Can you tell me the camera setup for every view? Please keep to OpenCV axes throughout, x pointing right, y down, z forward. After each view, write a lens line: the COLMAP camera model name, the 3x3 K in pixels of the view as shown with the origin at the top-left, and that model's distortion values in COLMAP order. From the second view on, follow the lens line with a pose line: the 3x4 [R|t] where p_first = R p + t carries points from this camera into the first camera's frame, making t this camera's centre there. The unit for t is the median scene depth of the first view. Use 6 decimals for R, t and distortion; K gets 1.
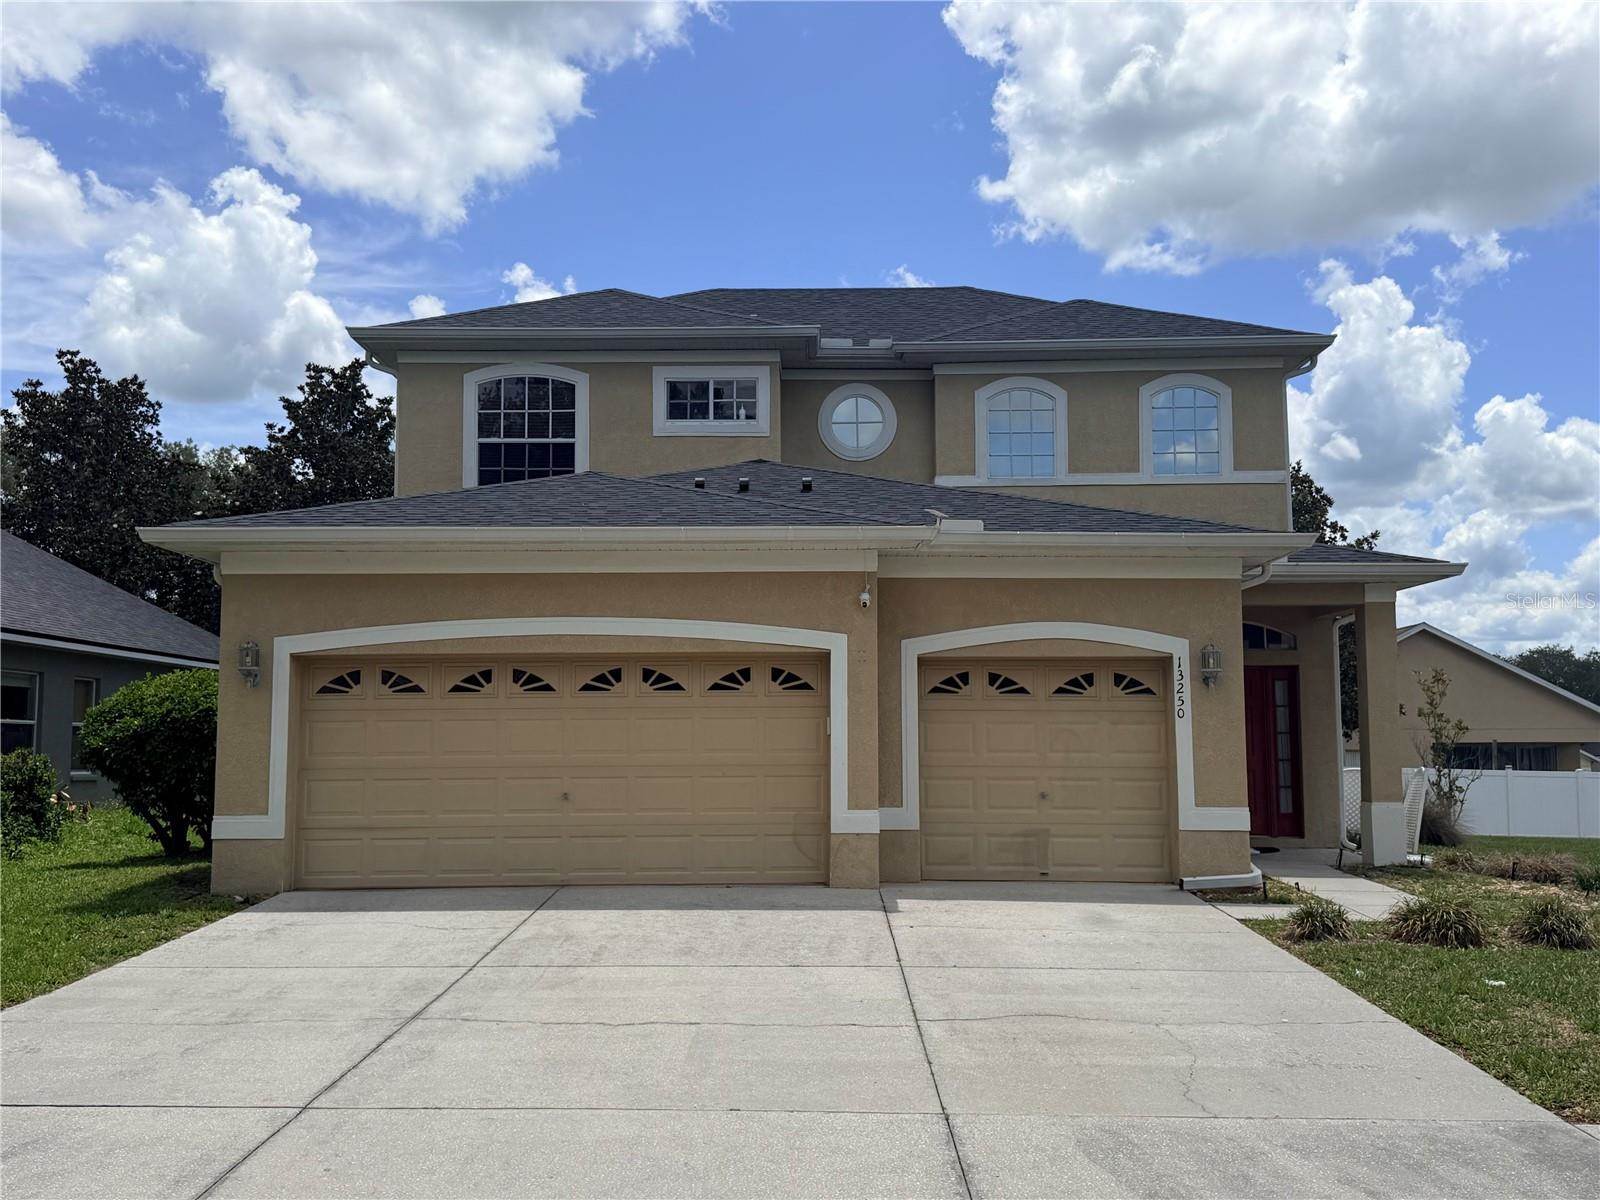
lens RADIAL K [[1573.0, 0, 805.1], [0, 1573.0, 608.0], [0, 0, 1]] dist [0.208322, -0.472985]
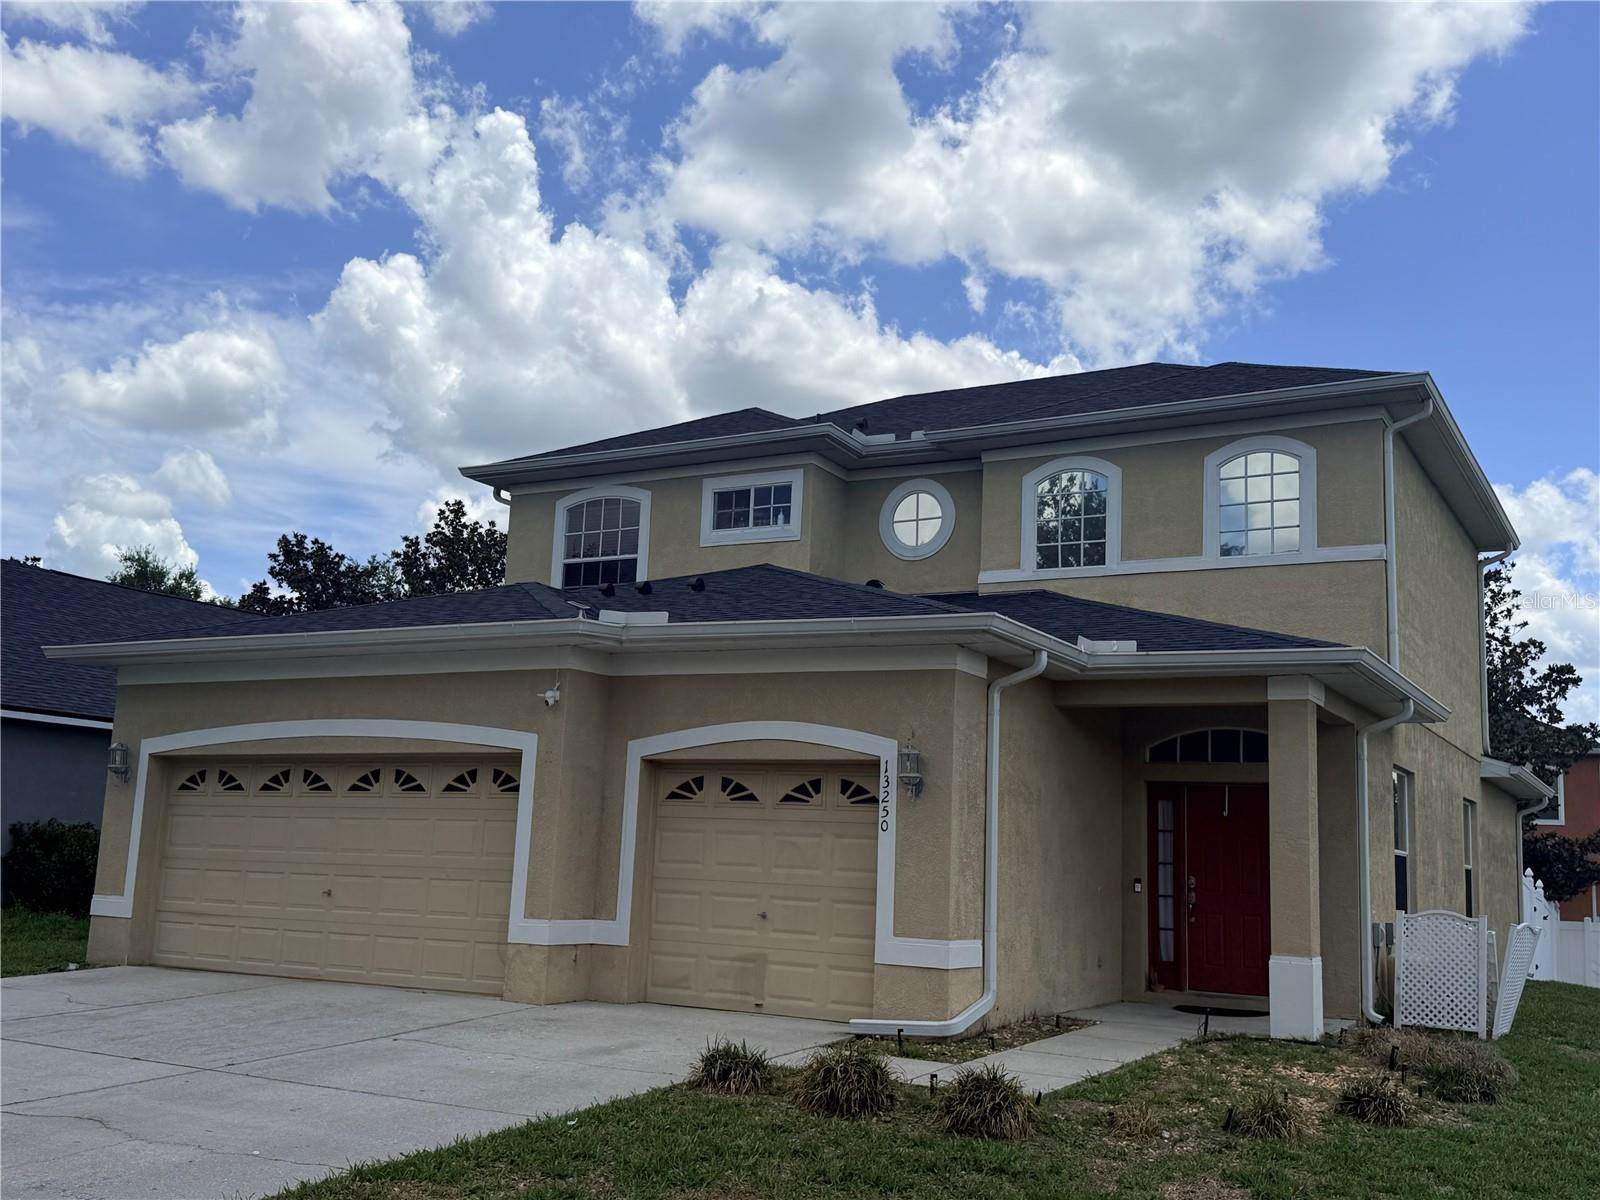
lens RADIAL K [[1573.0, 0, 805.1], [0, 1573.0, 608.0], [0, 0, 1]] dist [0.208322, -0.472985]
pose [[0.872267, -0.040407, -0.487358, 0.614805], [-0.000919, 0.996443, -0.084259, 0.020351], [0.489029, 0.073944, 0.869128, 0.219510]]
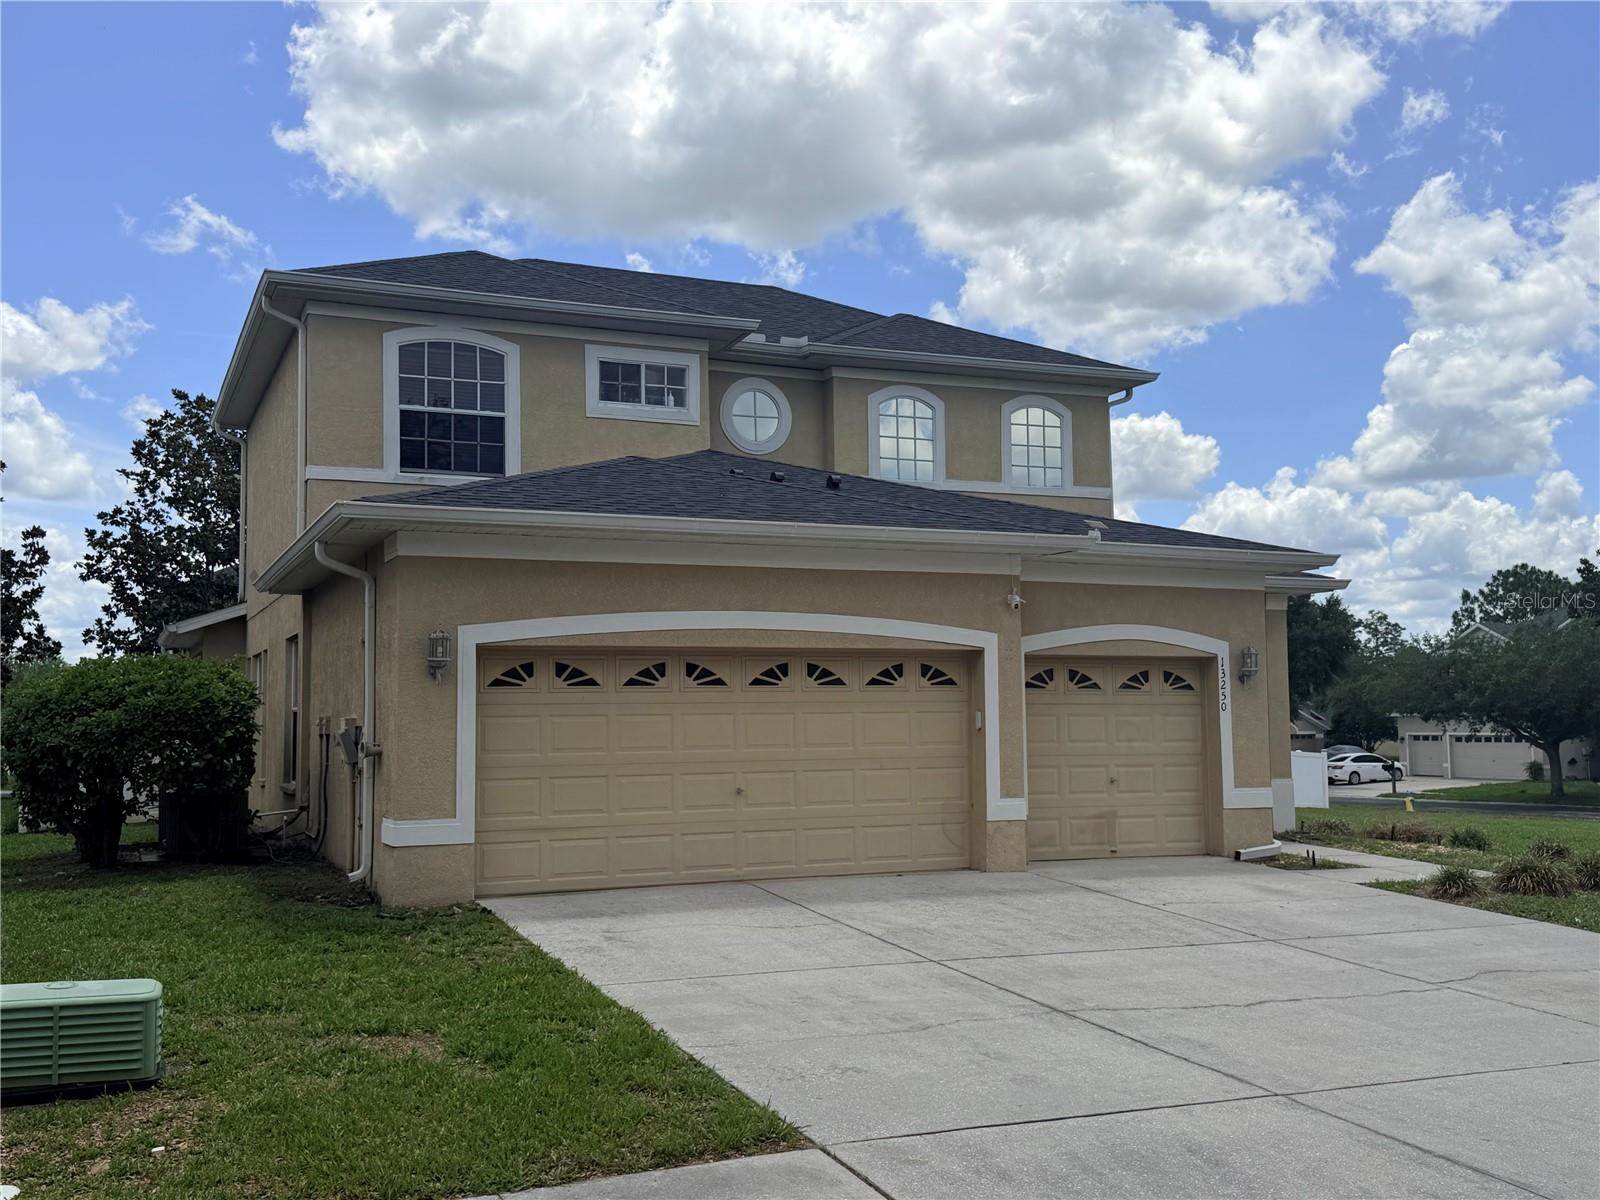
lens RADIAL K [[1573.0, 0, 805.1], [0, 1573.0, 608.0], [0, 0, 1]] dist [0.208322, -0.472985]
pose [[0.911630, 0.023430, 0.410345, -0.502673], [-0.029742, 0.999517, 0.009003, -0.005817], [-0.409935, -0.020412, 0.911886, 0.080217]]
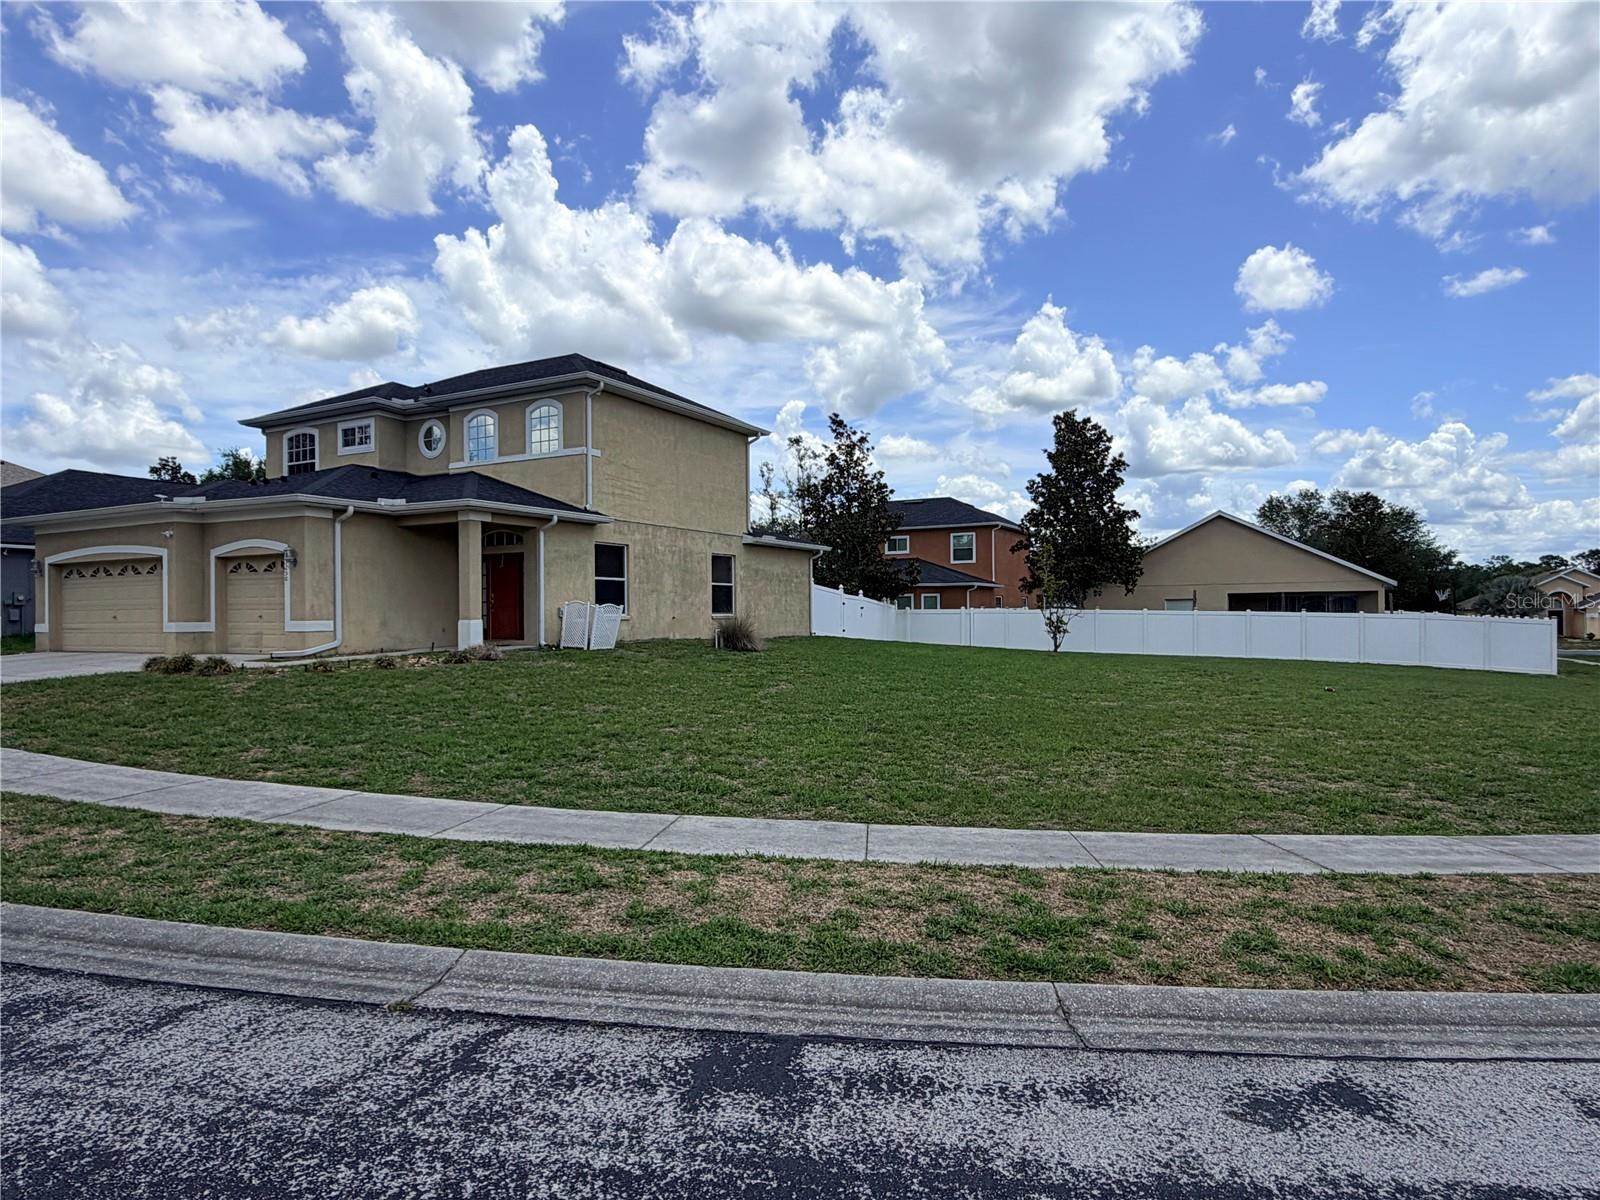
lens RADIAL K [[980.9, 0, 800.0], [0, 980.9, 600.0], [0, 0, 1]] dist [0.001582, -0.001099]
pose [[0.884686, -0.012183, -0.466028, 1.474729], [0.048804, 0.996586, 0.066593, 0.039583], [0.463626, -0.081658, 0.882260, 0.130271]]
